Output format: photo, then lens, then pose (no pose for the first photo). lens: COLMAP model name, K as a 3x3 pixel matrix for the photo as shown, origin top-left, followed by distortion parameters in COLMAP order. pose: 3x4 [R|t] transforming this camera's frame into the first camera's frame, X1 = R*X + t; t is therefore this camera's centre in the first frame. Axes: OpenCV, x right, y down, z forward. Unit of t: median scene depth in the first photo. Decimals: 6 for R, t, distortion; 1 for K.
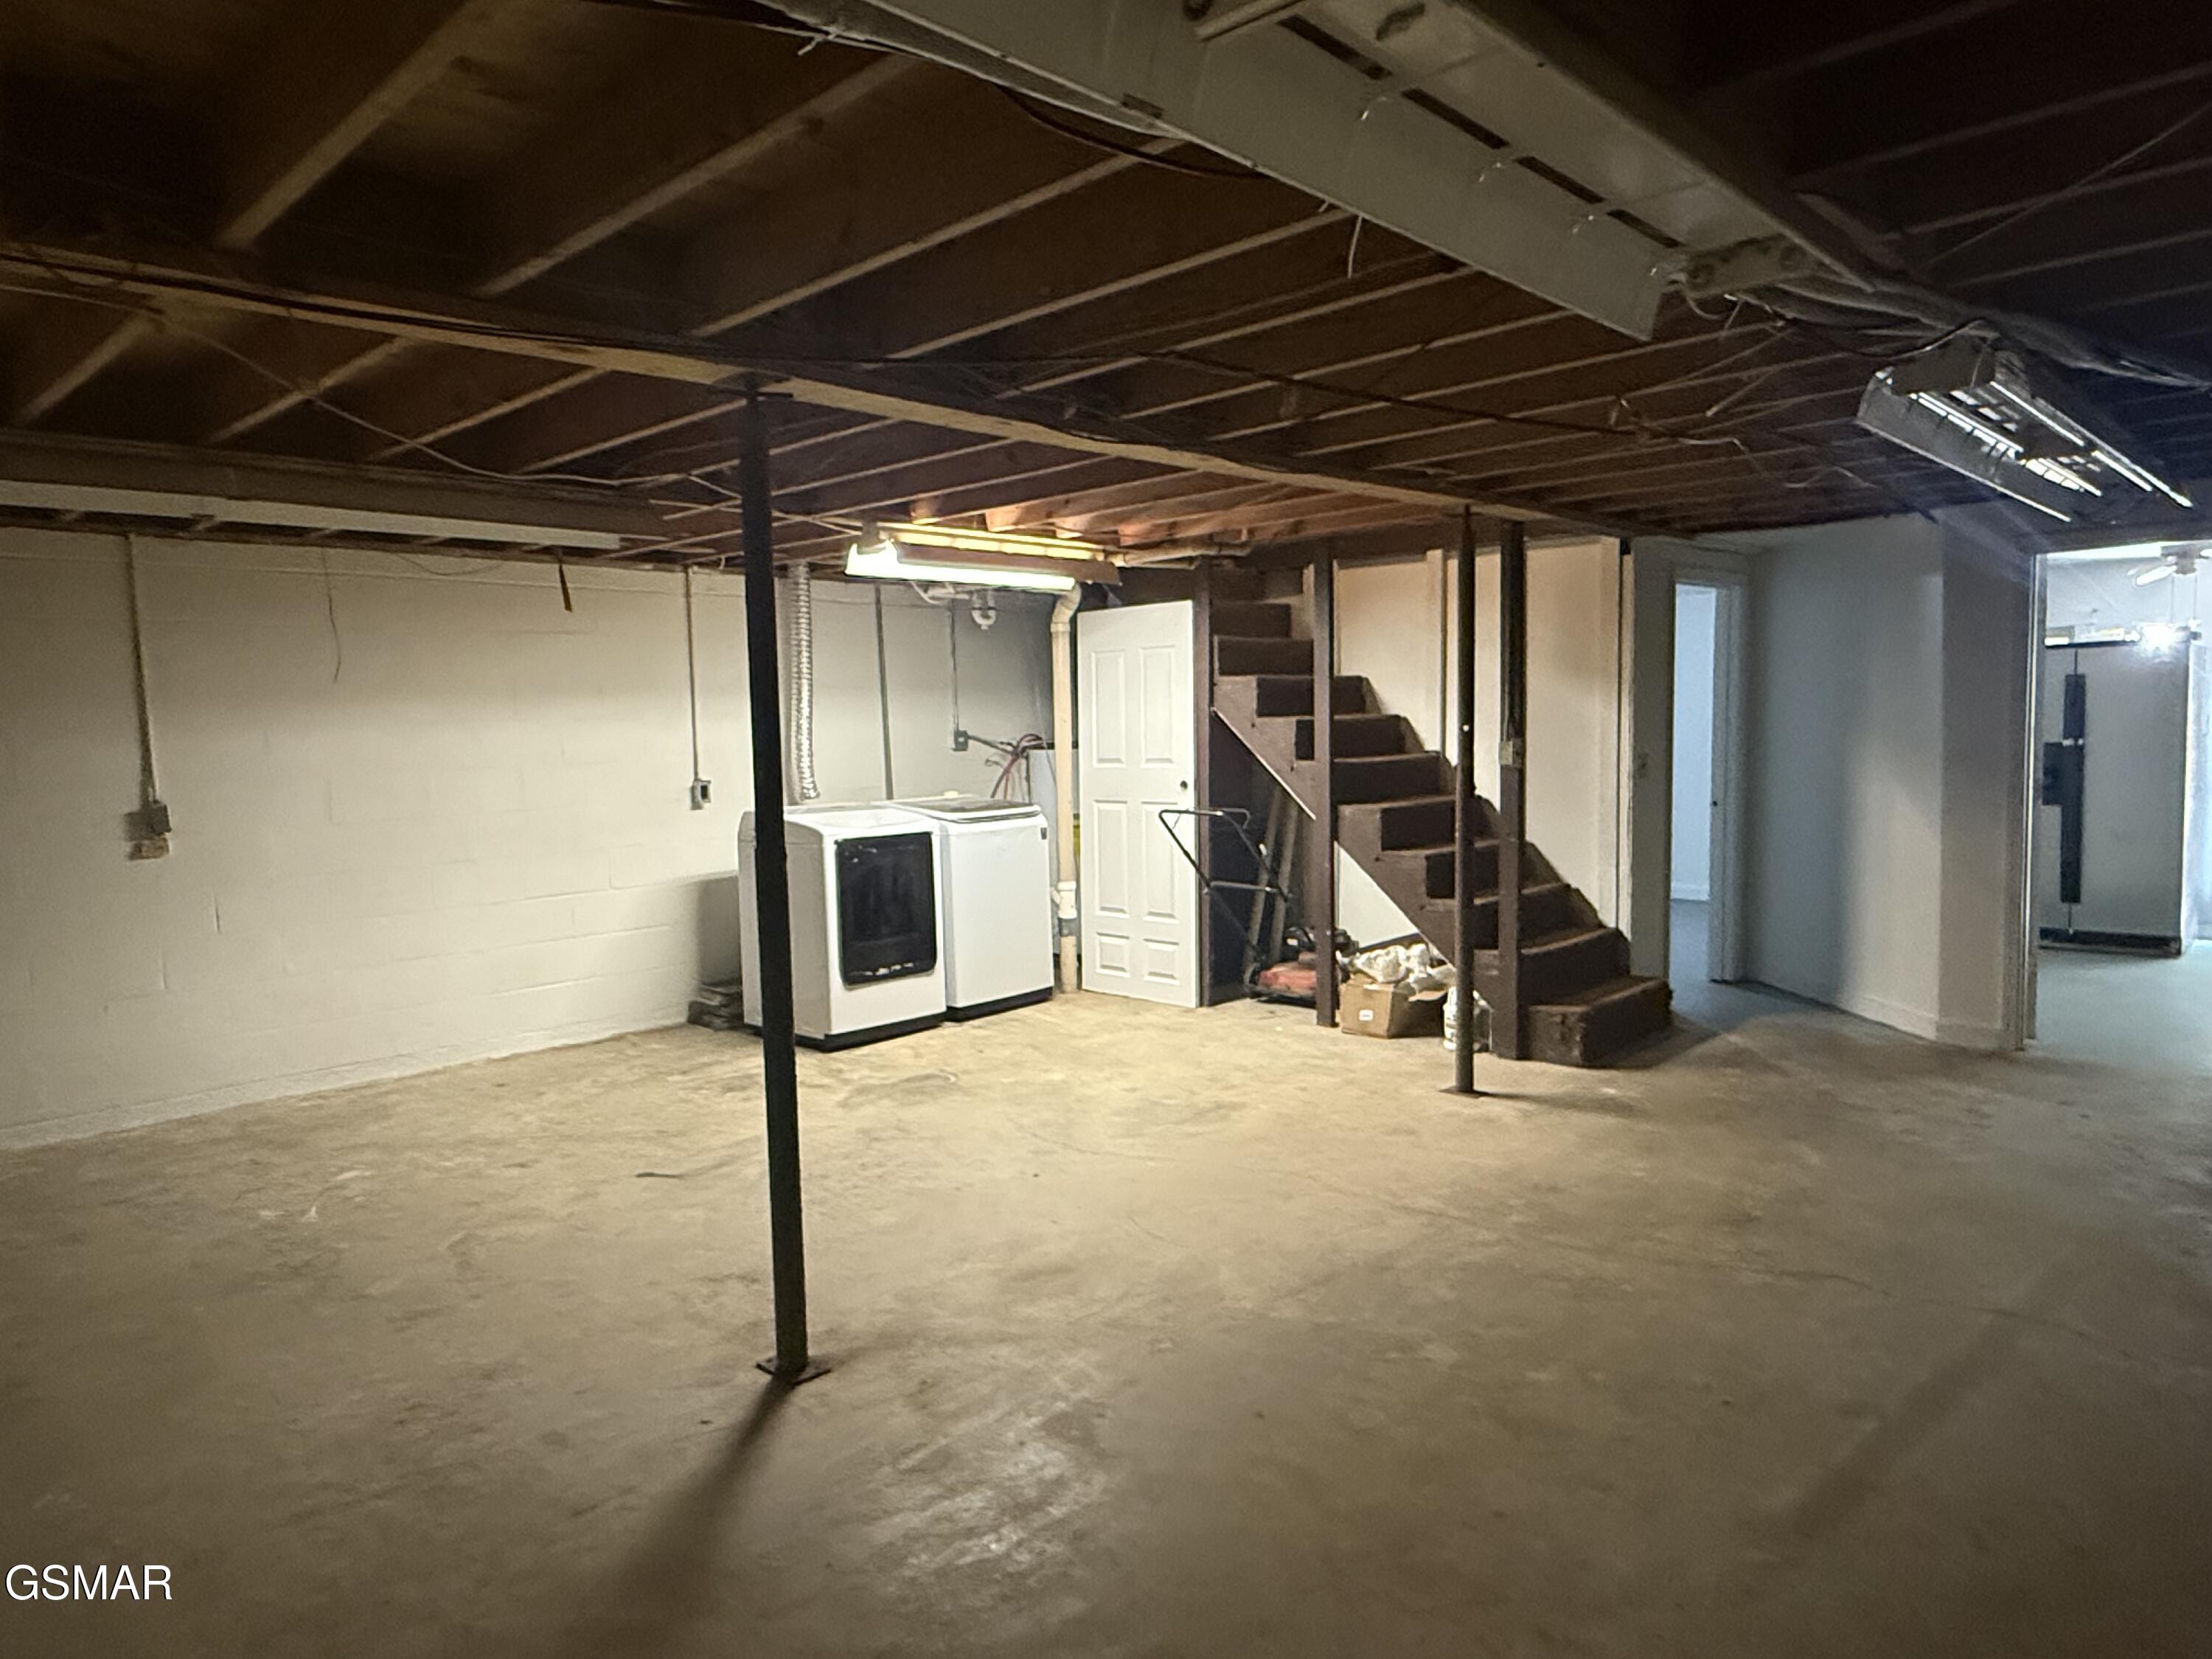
lens RADIAL K [[1419.8, 0, 1104.1], [0, 1419.8, 830.8], [0, 0, 1]] dist [-0.002515, -0.000473]
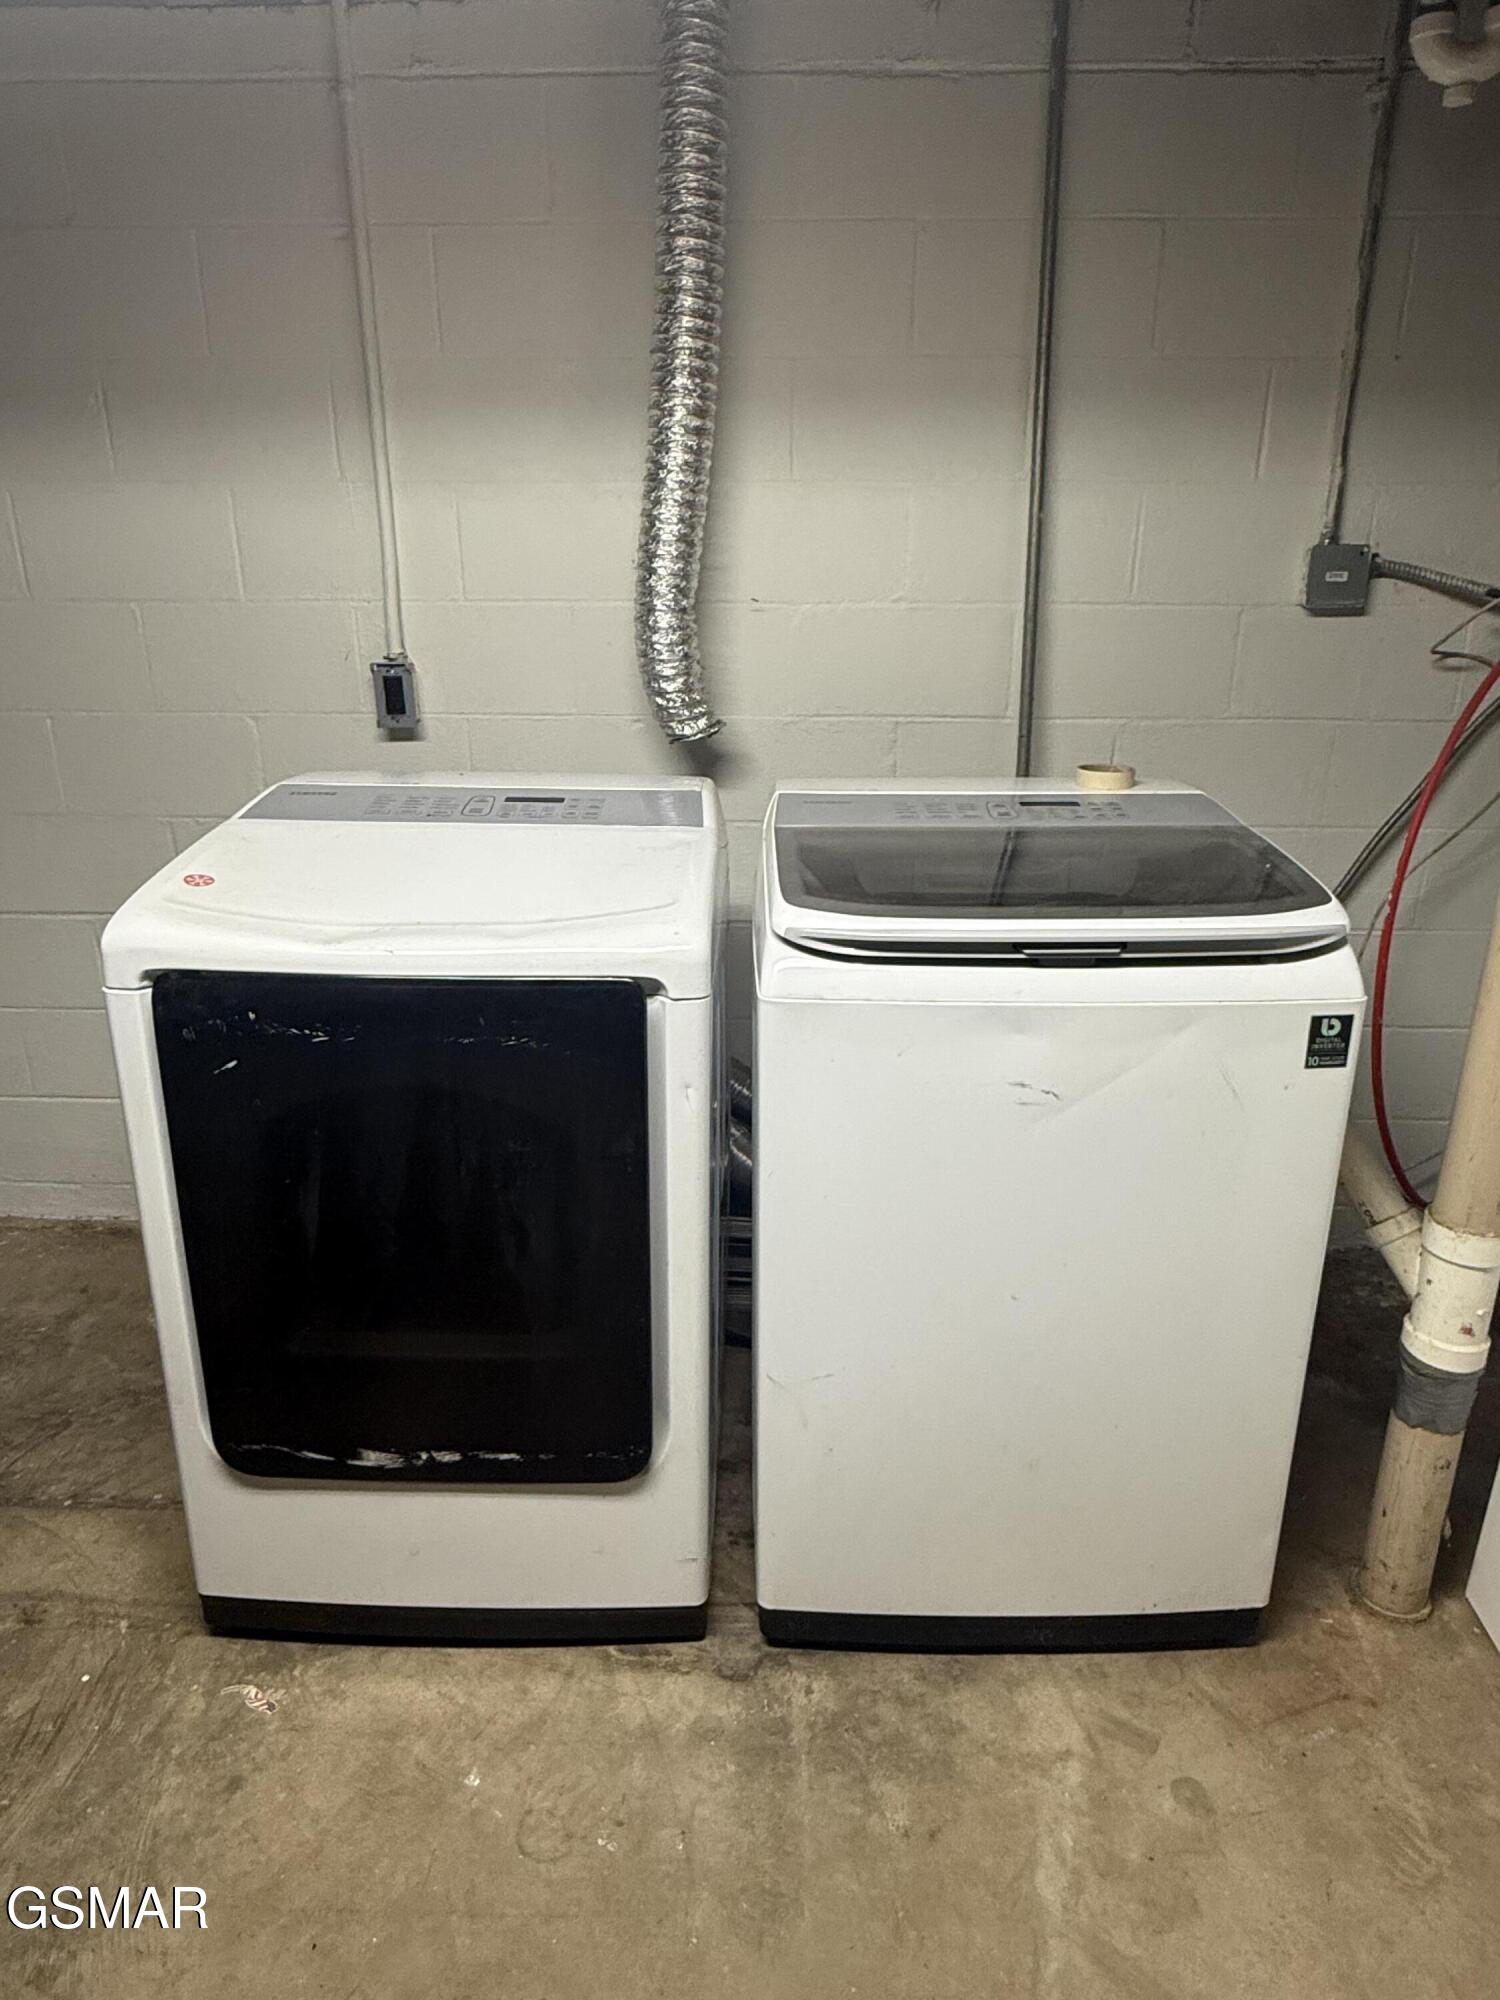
lens RADIAL K [[1283.8, 0, 751.1], [0, 1283.8, 1000.6], [0, 0, 1]] dist [-0.002515, -0.000473]
pose [[0.664312, 0.273770, -0.695513, 0.037531], [-0.073110, 0.949846, 0.304051, -0.061970], [0.743871, -0.151135, 0.651010, 0.856632]]
